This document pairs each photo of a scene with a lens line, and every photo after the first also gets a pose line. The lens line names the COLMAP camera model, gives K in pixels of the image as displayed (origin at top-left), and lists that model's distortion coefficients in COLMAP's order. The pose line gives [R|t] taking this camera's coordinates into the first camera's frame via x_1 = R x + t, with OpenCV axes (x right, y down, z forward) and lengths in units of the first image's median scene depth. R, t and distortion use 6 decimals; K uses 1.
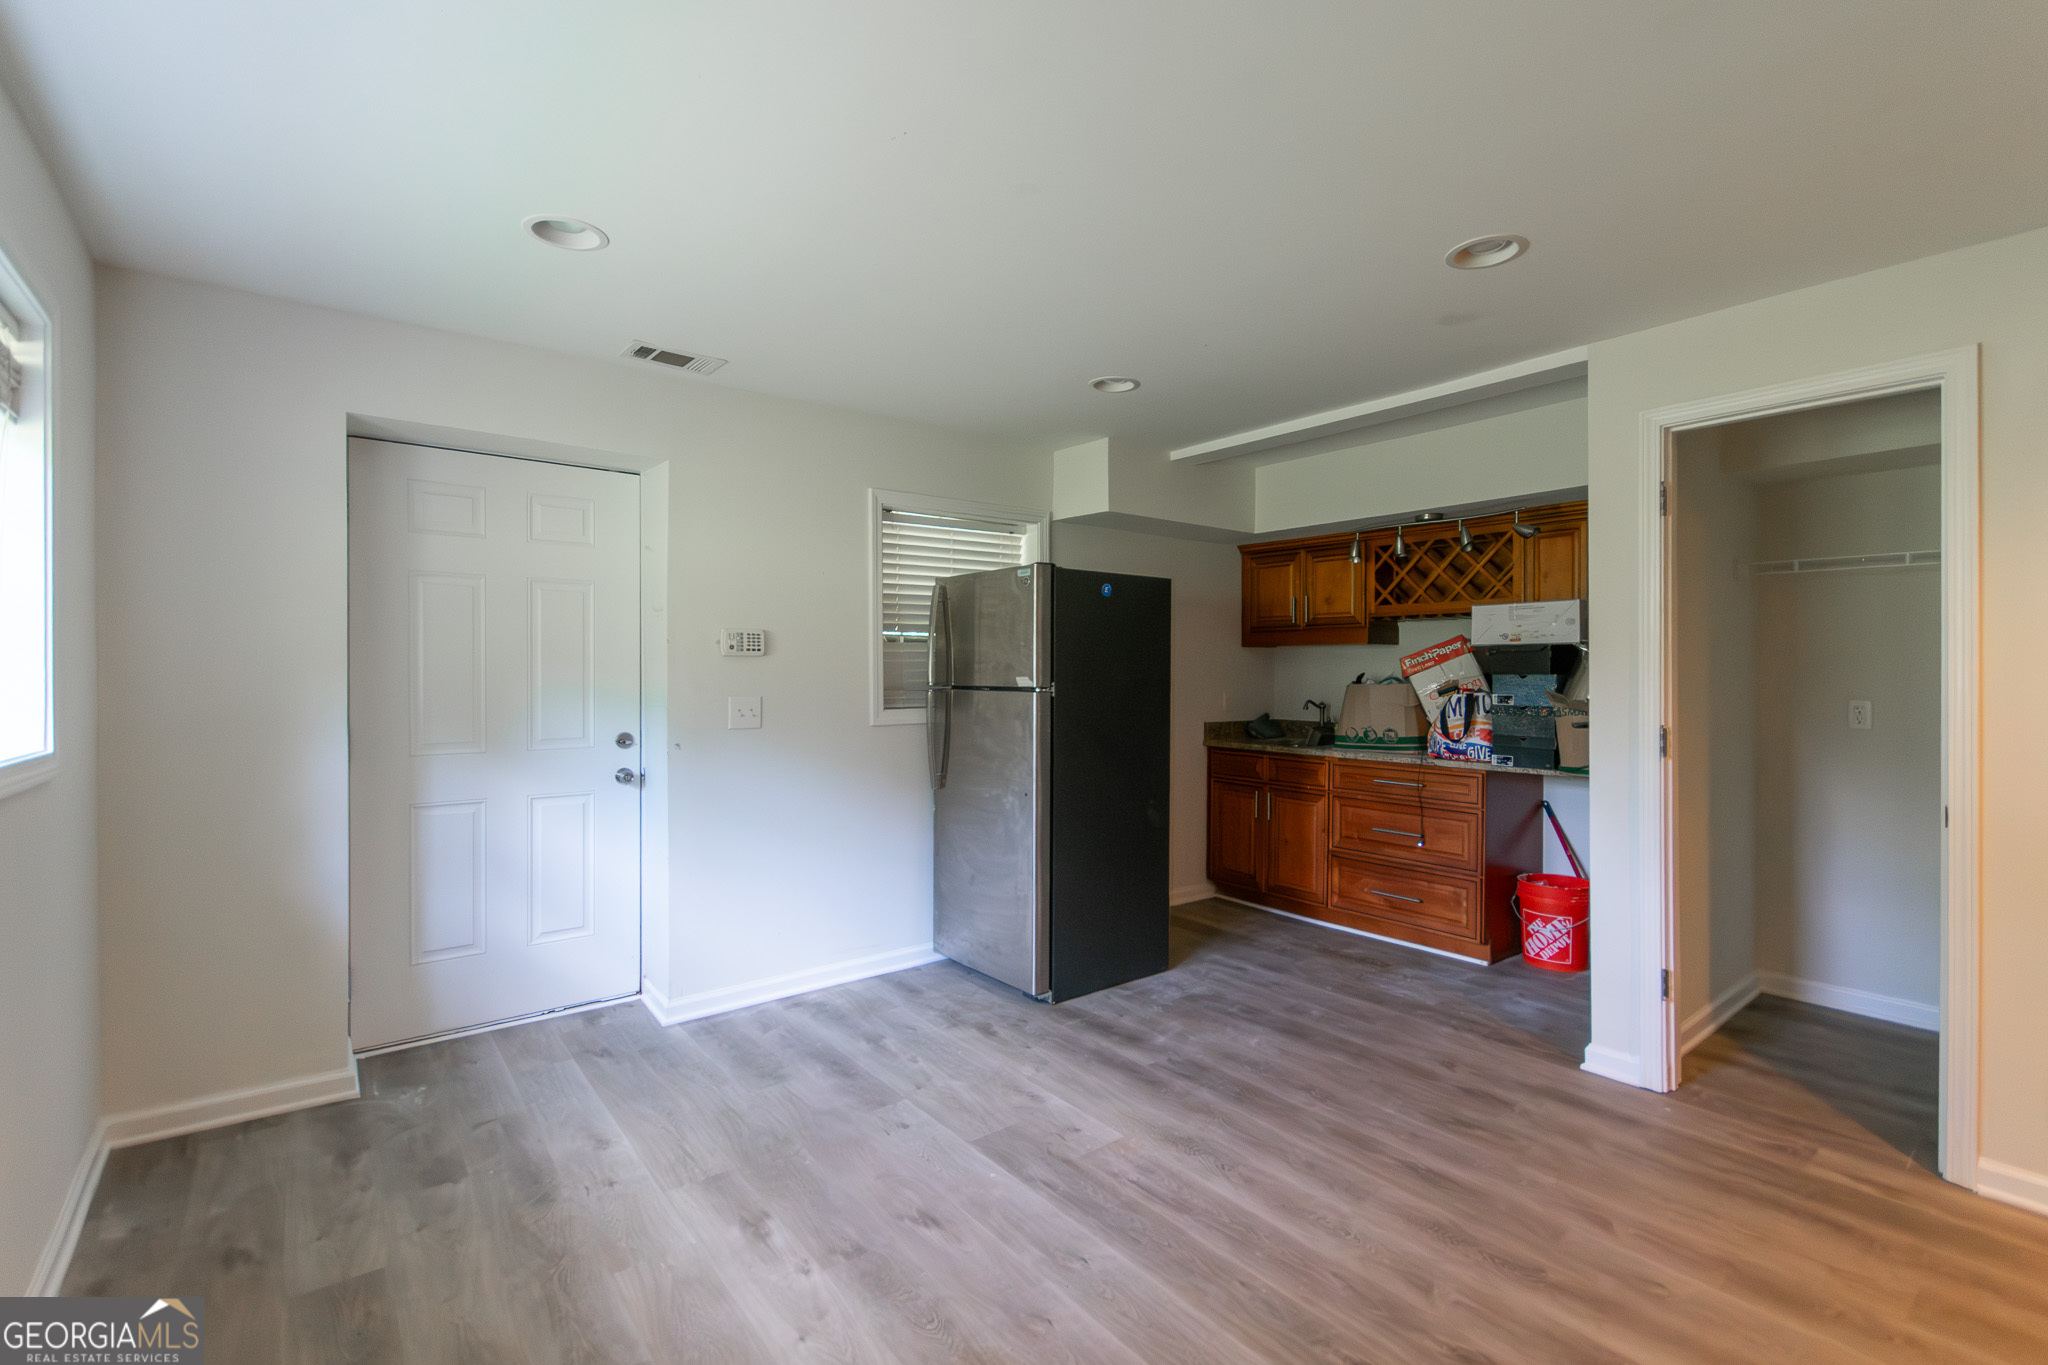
lens RADIAL K [[932.3, 0, 1032.0], [0, 932.3, 678.7], [0, 0, 1]] dist [0.004182, -0.001621]
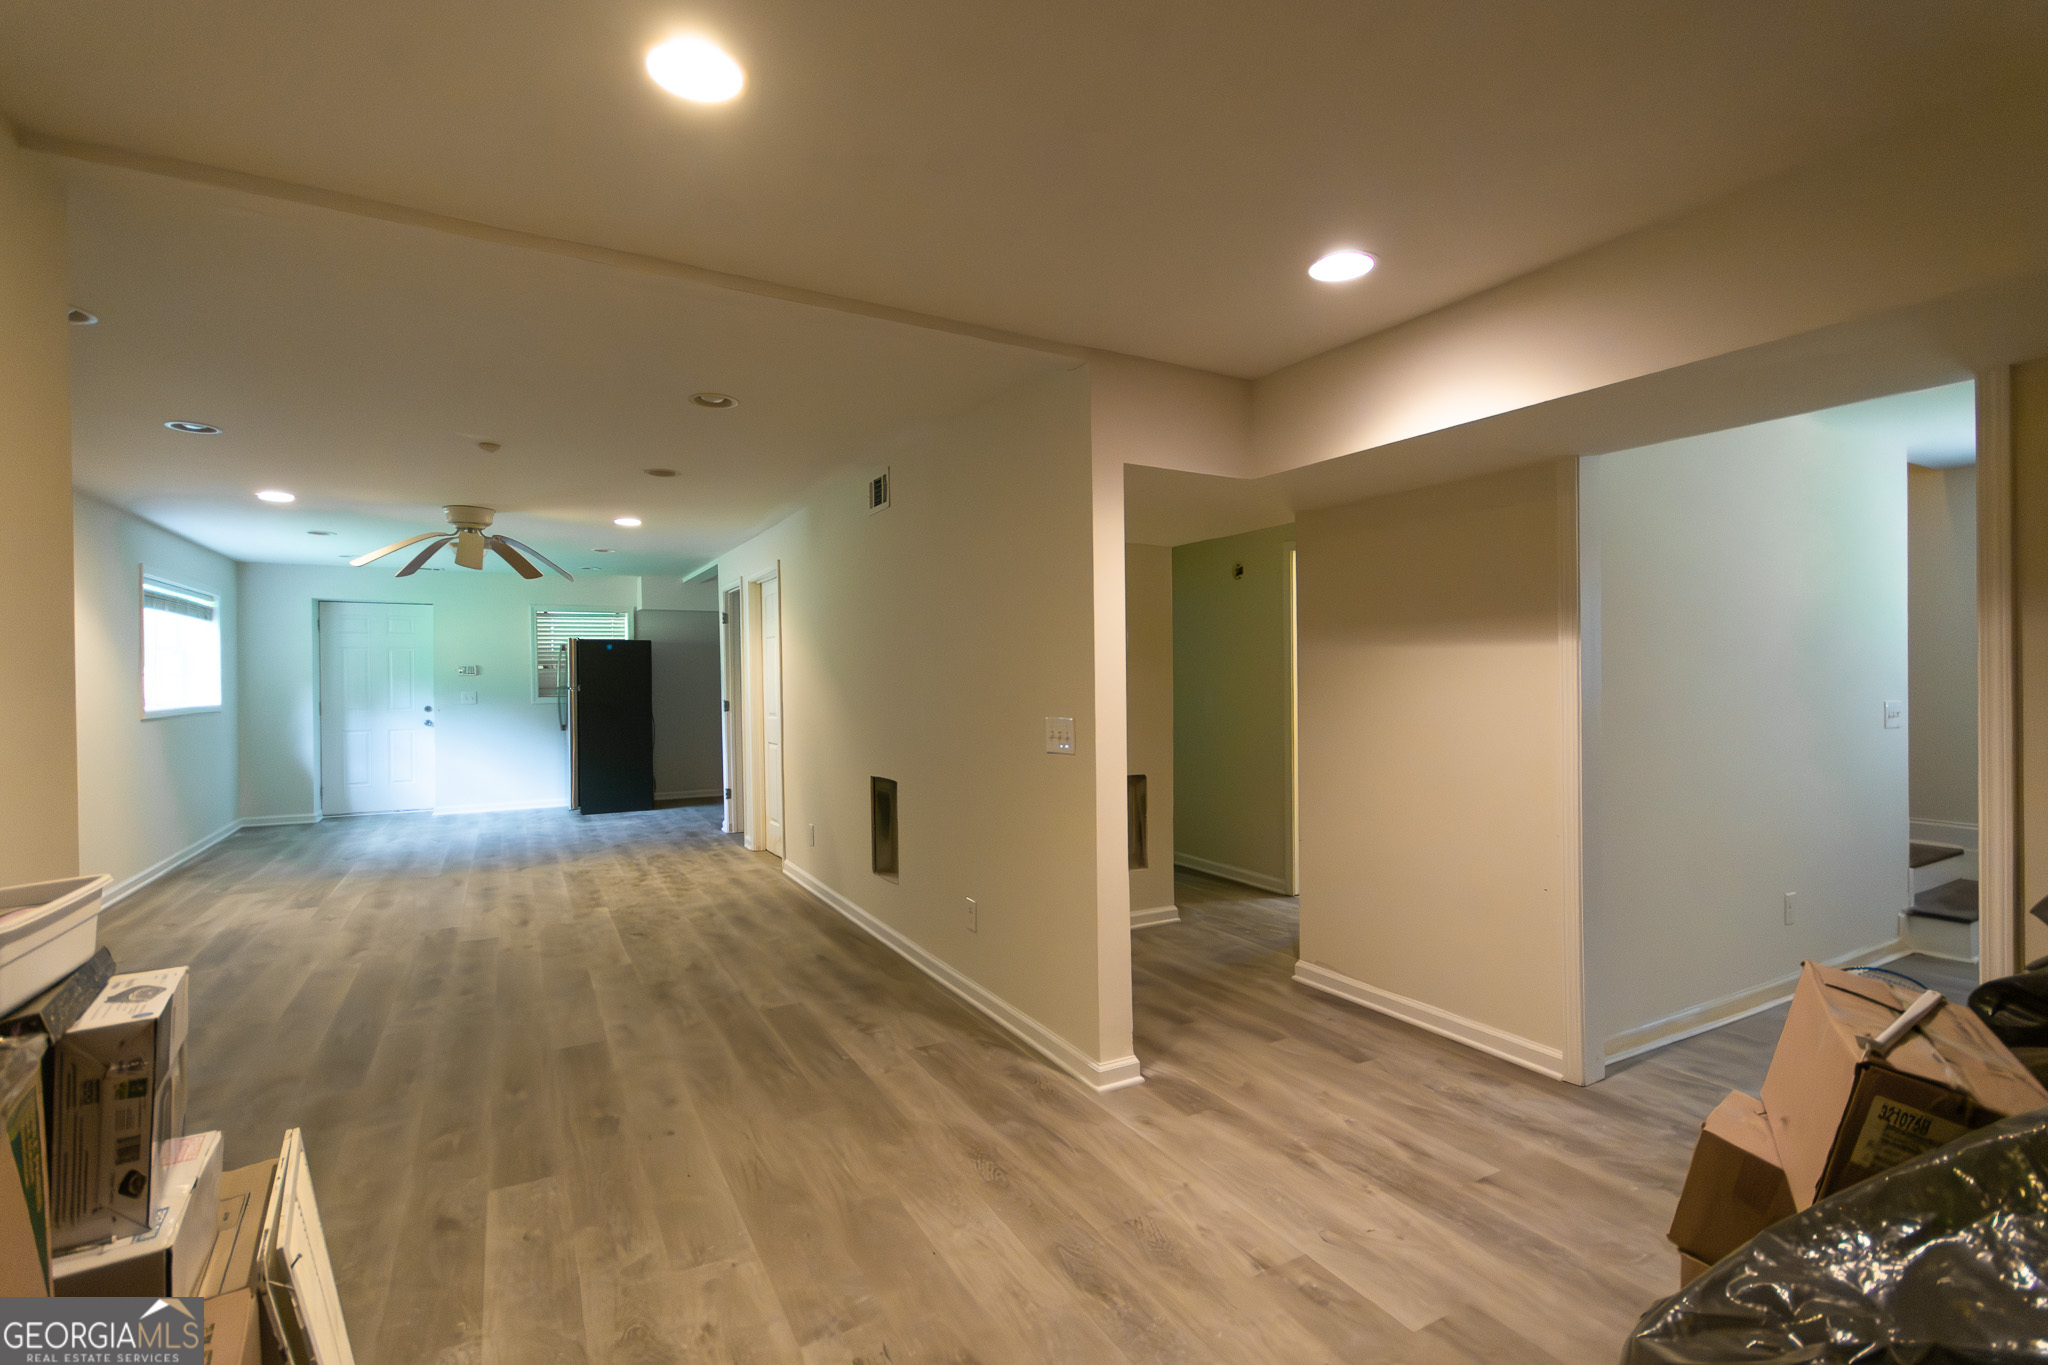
lens RADIAL K [[932.3, 0, 1003.5], [0, 932.3, 687.6], [0, 0, 1]] dist [0.004182, -0.001621]
pose [[0.986396, -0.005331, -0.164298, 1.549652], [0.006504, 0.999957, 0.006604, 0.001095], [0.164255, -0.007583, 0.986389, -1.270770]]
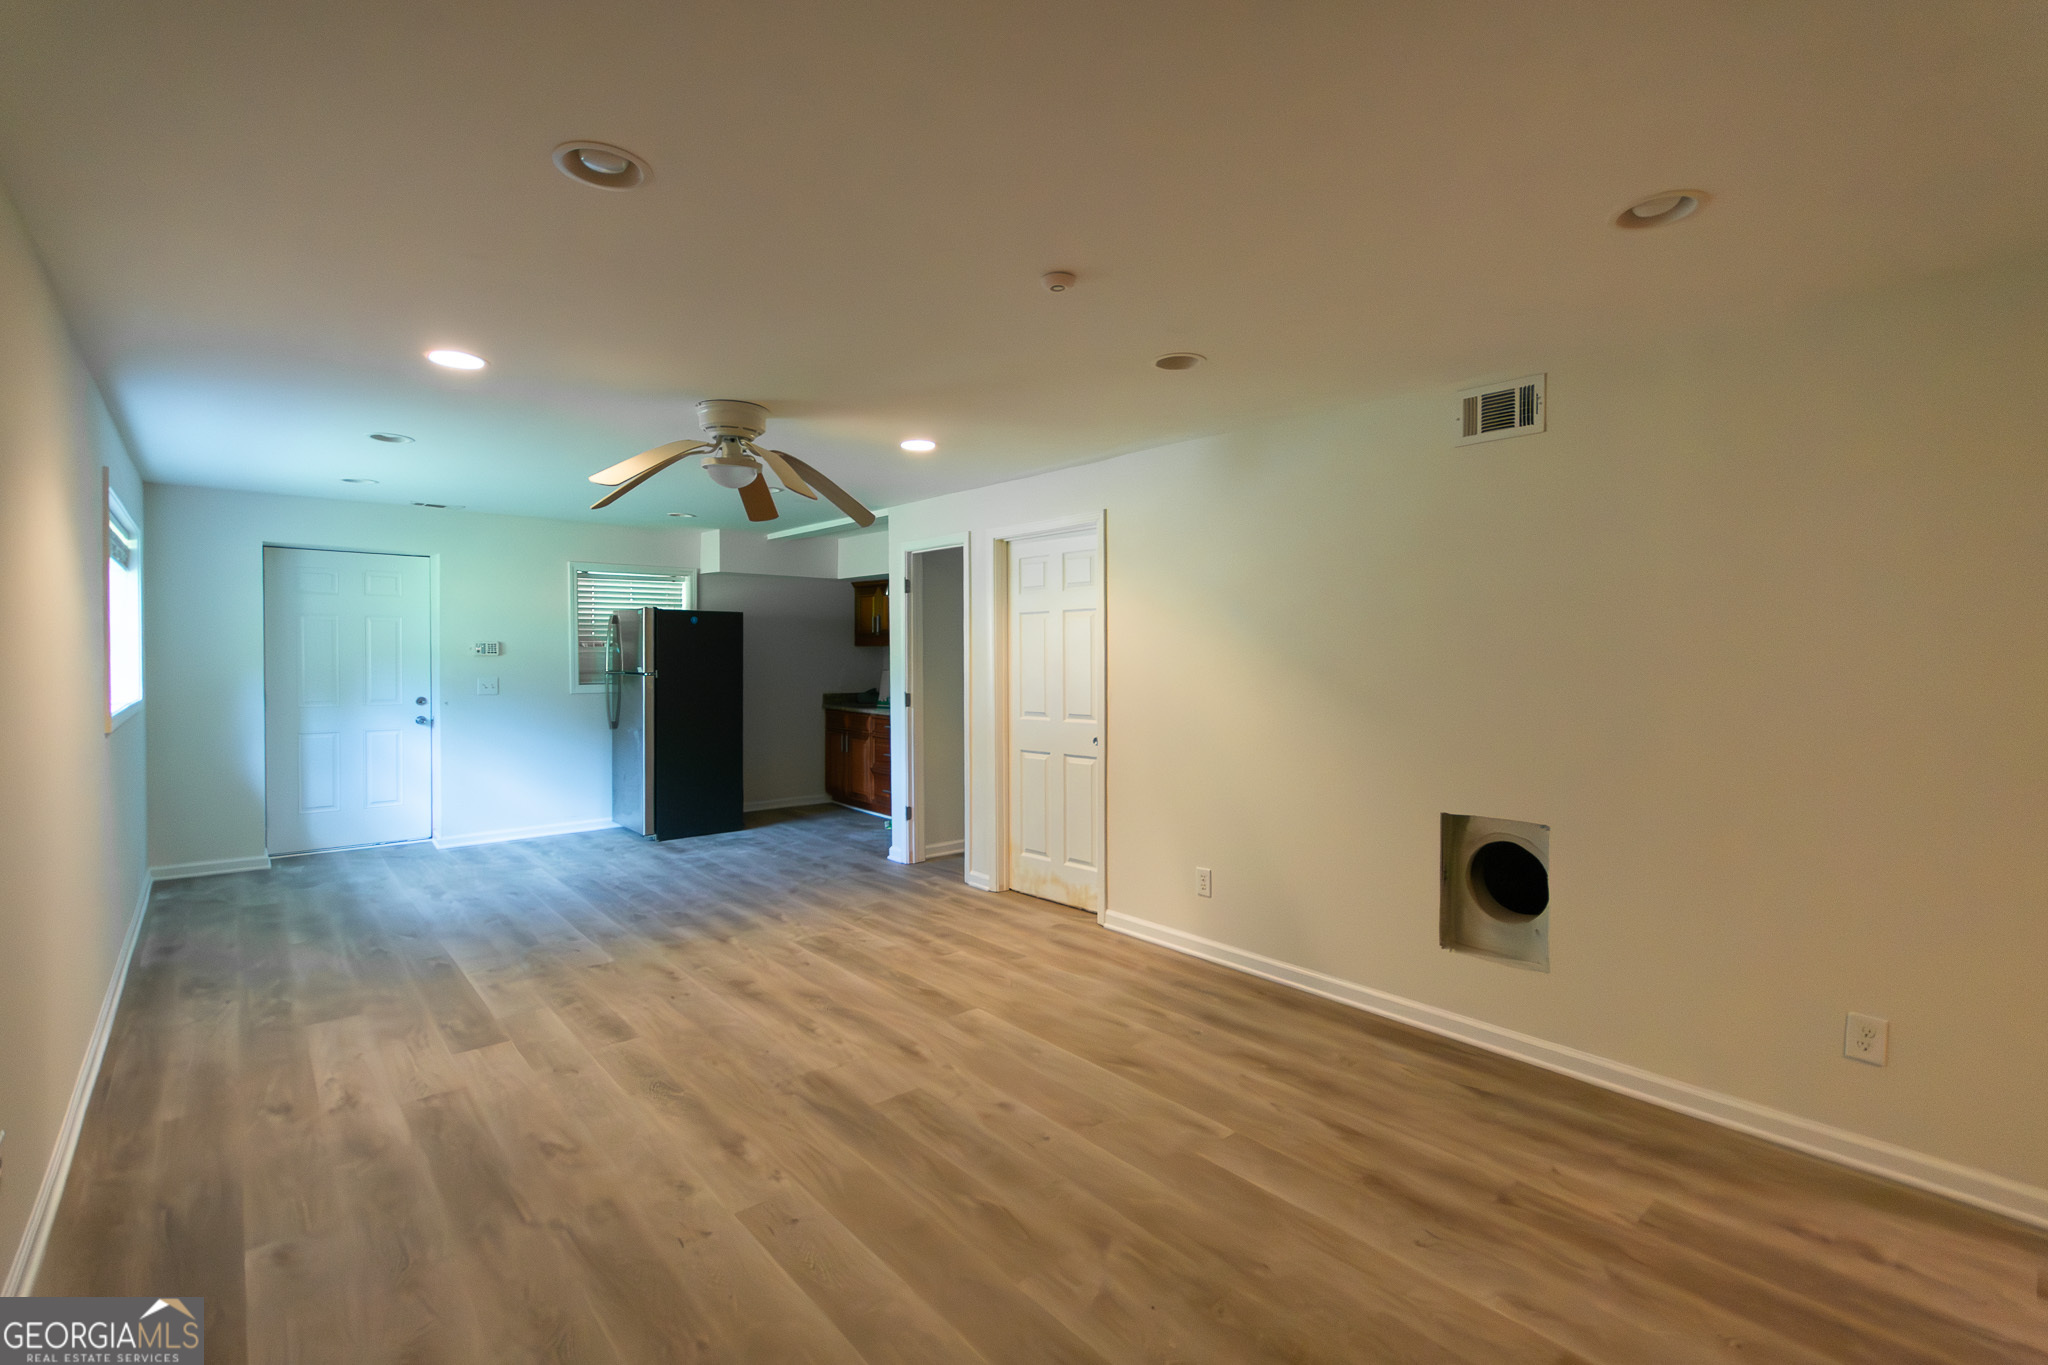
lens RADIAL K [[932.3, 0, 1032.8], [0, 932.3, 670.5], [0, 0, 1]] dist [0.004182, -0.001621]
pose [[0.998756, 0.002020, 0.049819, 0.684786], [-0.002627, 0.999923, 0.012137, -0.019754], [-0.049790, -0.012253, 0.998685, -0.911070]]
